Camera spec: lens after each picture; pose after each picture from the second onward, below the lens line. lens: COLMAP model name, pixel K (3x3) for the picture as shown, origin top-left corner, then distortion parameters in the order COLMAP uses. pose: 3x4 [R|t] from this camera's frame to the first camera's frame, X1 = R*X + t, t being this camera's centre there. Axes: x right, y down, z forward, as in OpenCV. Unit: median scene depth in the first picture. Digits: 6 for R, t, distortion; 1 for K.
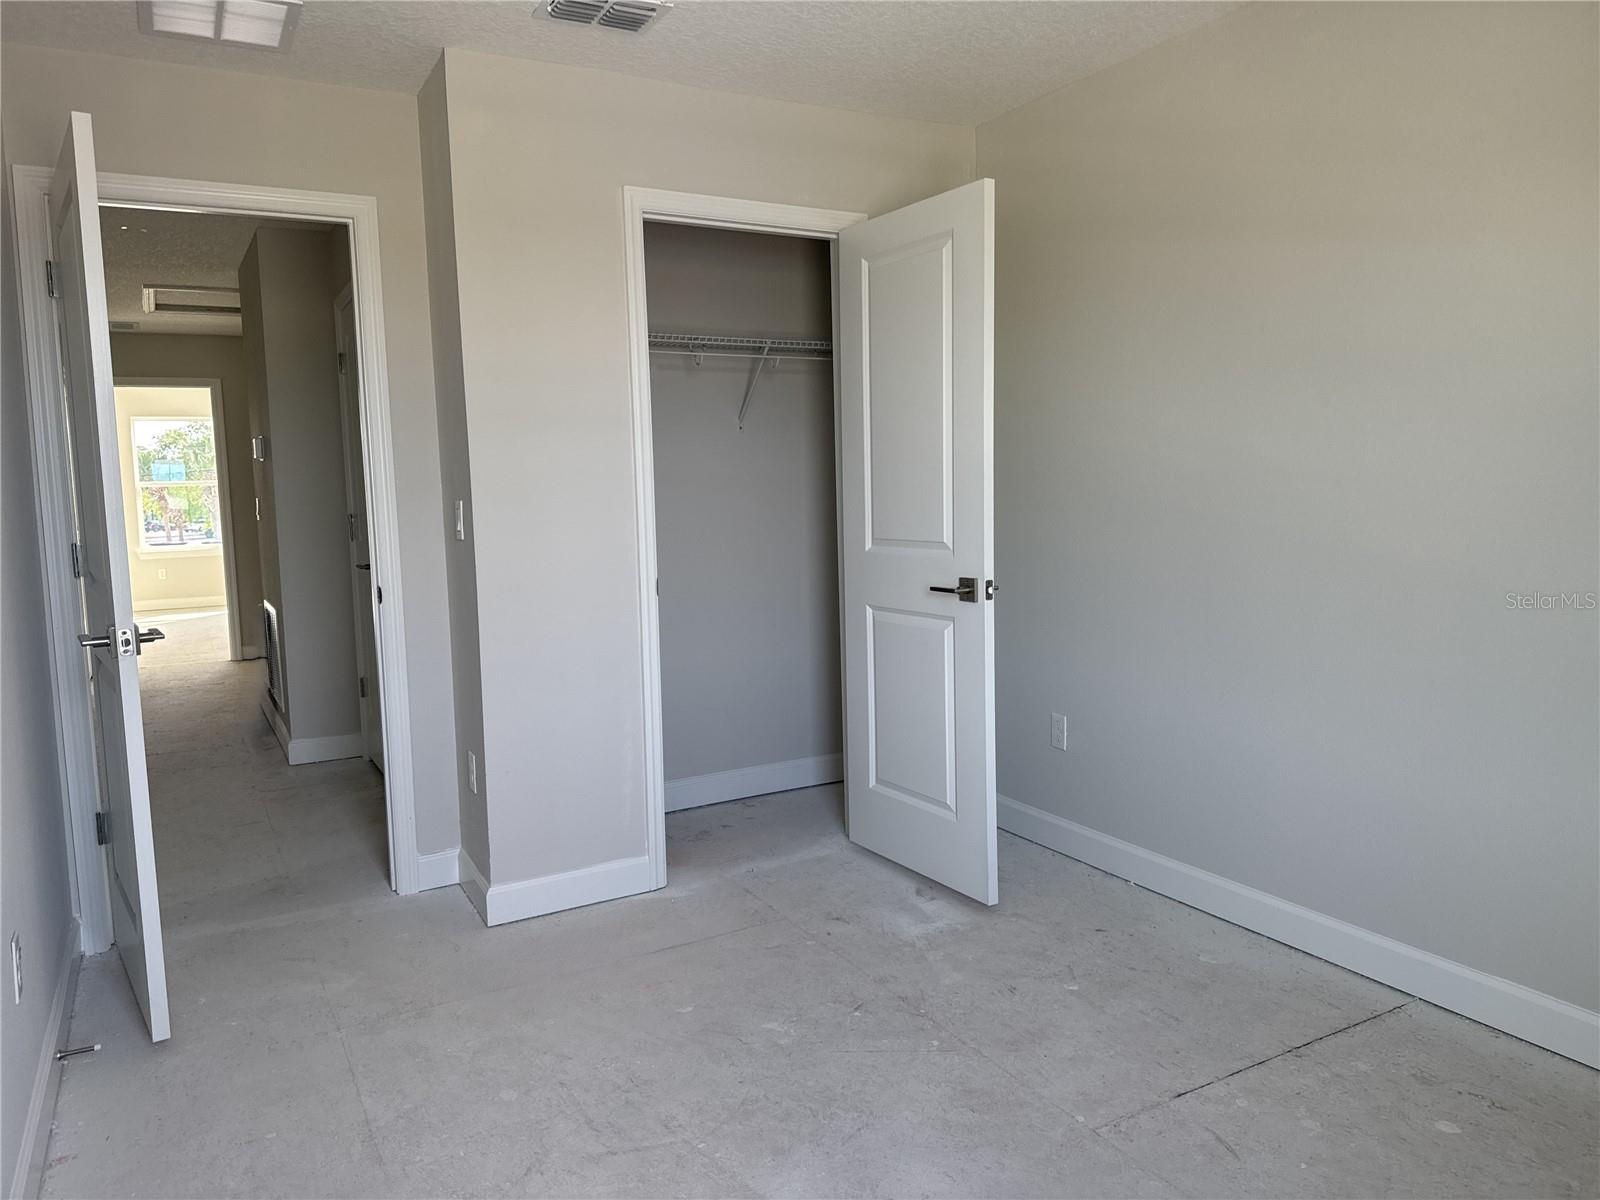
lens RADIAL K [[1124.4, 0, 794.2], [0, 1124.4, 600.3], [0, 0, 1]] dist [0.118685, -0.189577]
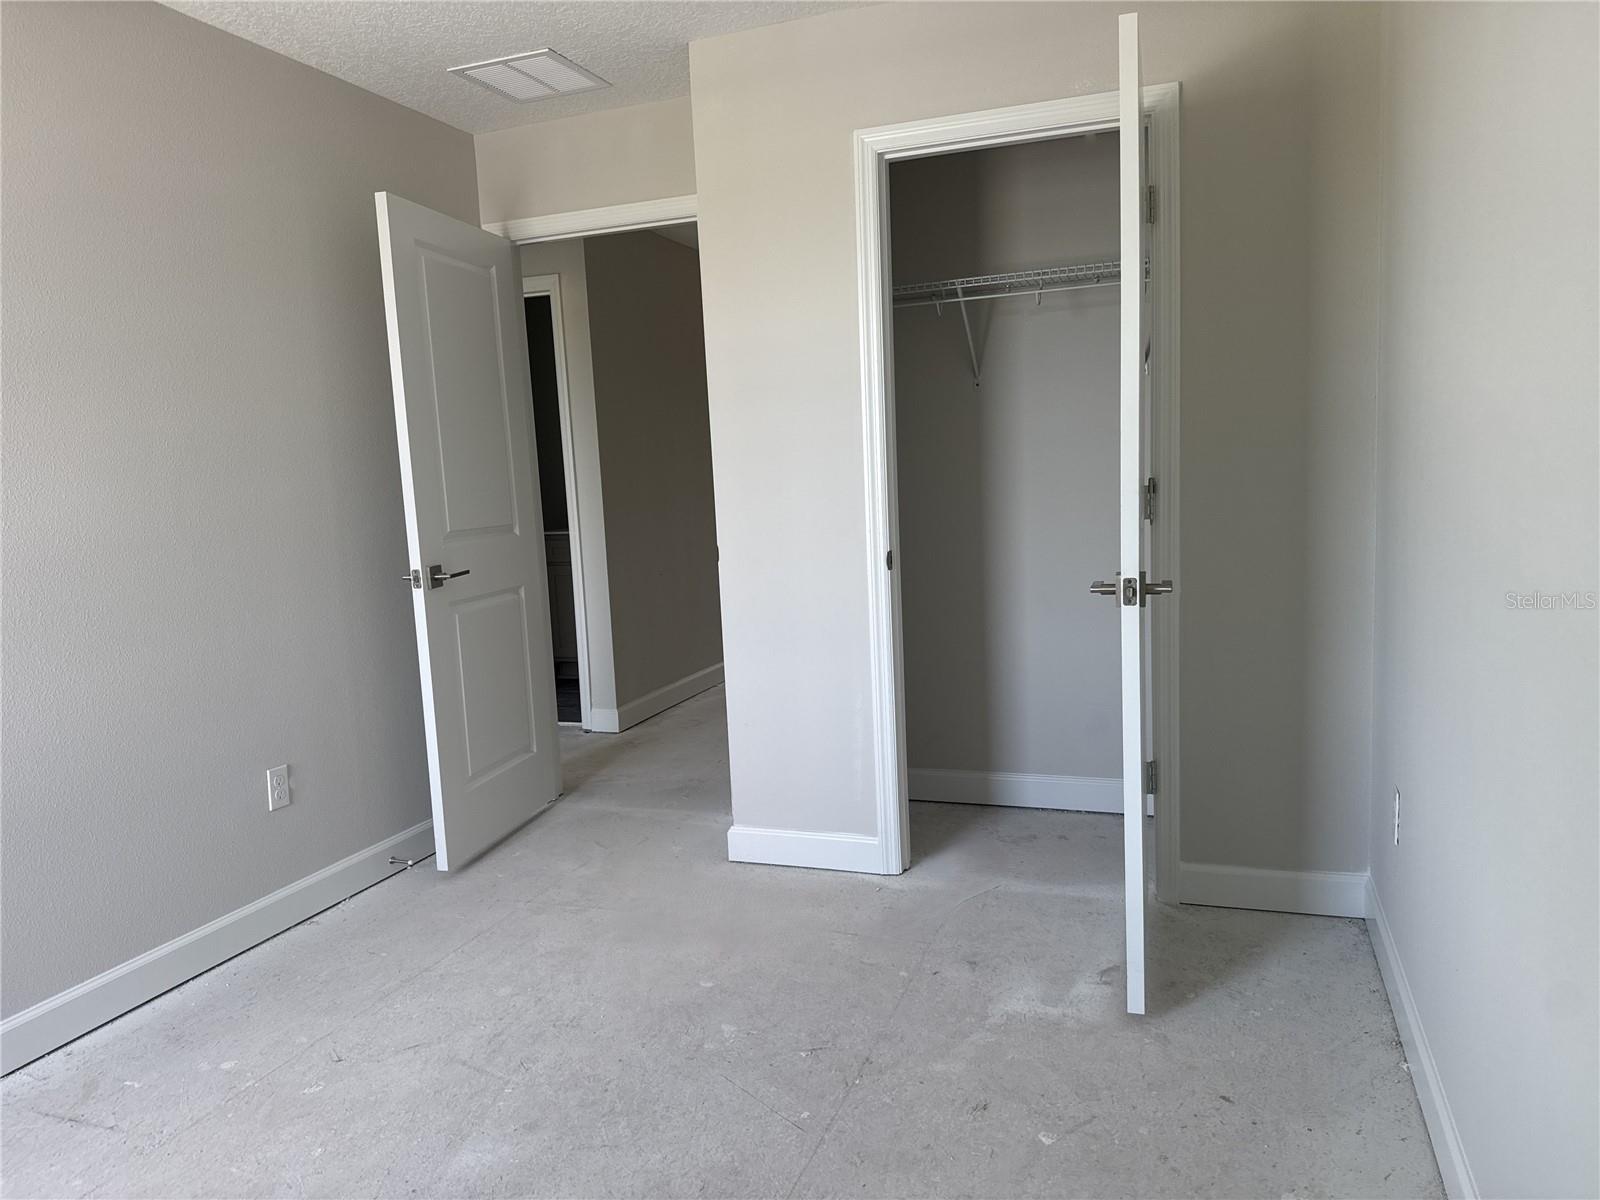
lens RADIAL K [[1124.4, 0, 794.2], [0, 1124.4, 600.3], [0, 0, 1]] dist [0.118685, -0.189577]
pose [[0.650218, 0.086051, -0.754859, 0.581412], [-0.052430, 0.996279, 0.068410, -0.039973], [0.757936, -0.004905, 0.652310, 0.355352]]
